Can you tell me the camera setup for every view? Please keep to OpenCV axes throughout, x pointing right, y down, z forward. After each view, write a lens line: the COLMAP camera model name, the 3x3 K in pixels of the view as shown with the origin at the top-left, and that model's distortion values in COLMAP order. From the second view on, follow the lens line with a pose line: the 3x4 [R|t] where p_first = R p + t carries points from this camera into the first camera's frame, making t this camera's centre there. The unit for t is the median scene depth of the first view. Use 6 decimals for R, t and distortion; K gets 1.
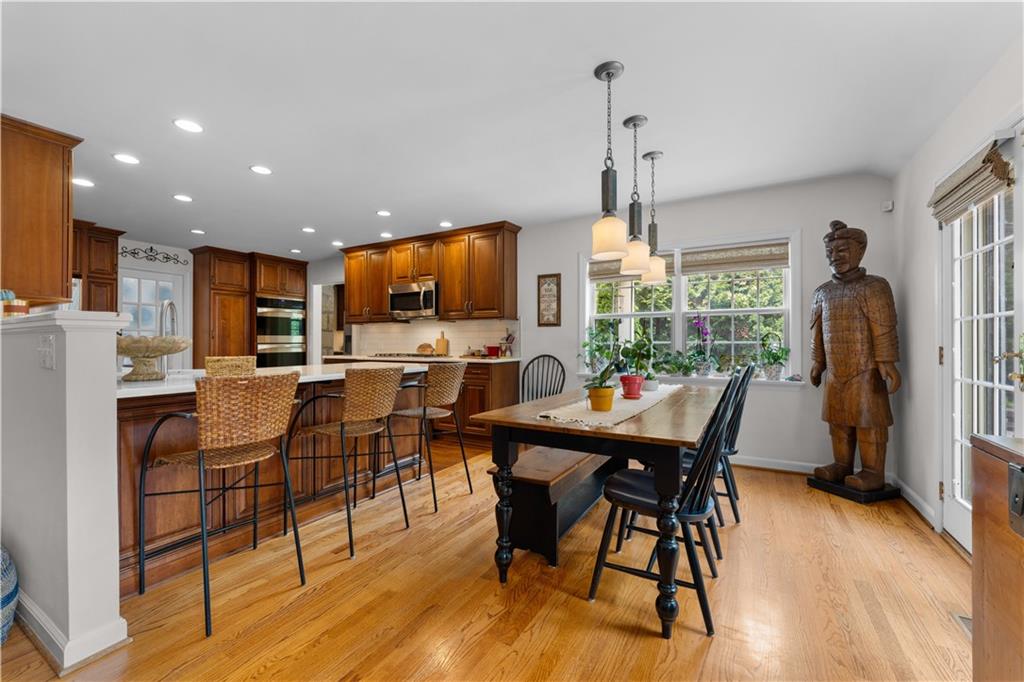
lens RADIAL K [[412.9, 0, 509.9], [0, 412.9, 344.0], [0, 0, 1]] dist [-0.001546, -0.000189]
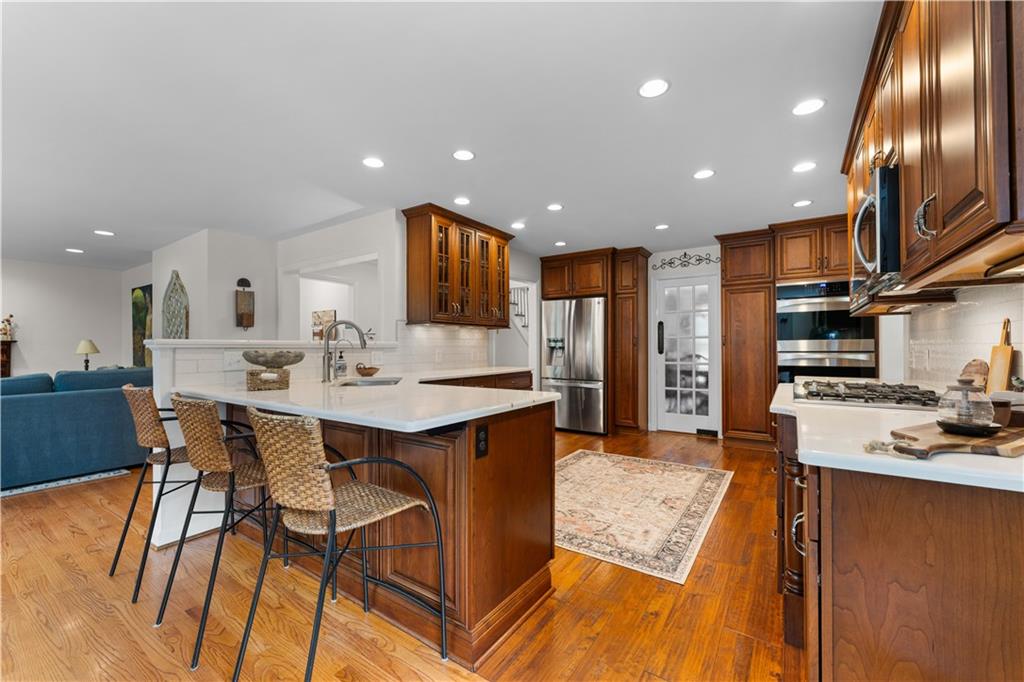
lens RADIAL K [[412.9, 0, 509.9], [0, 412.9, 344.0], [0, 0, 1]] dist [-0.001546, -0.000189]
pose [[-0.081796, -0.010462, -0.996594, 0.139789], [0.000721, 0.999944, -0.010556, -0.008469], [0.996649, -0.001582, -0.081784, 0.670656]]
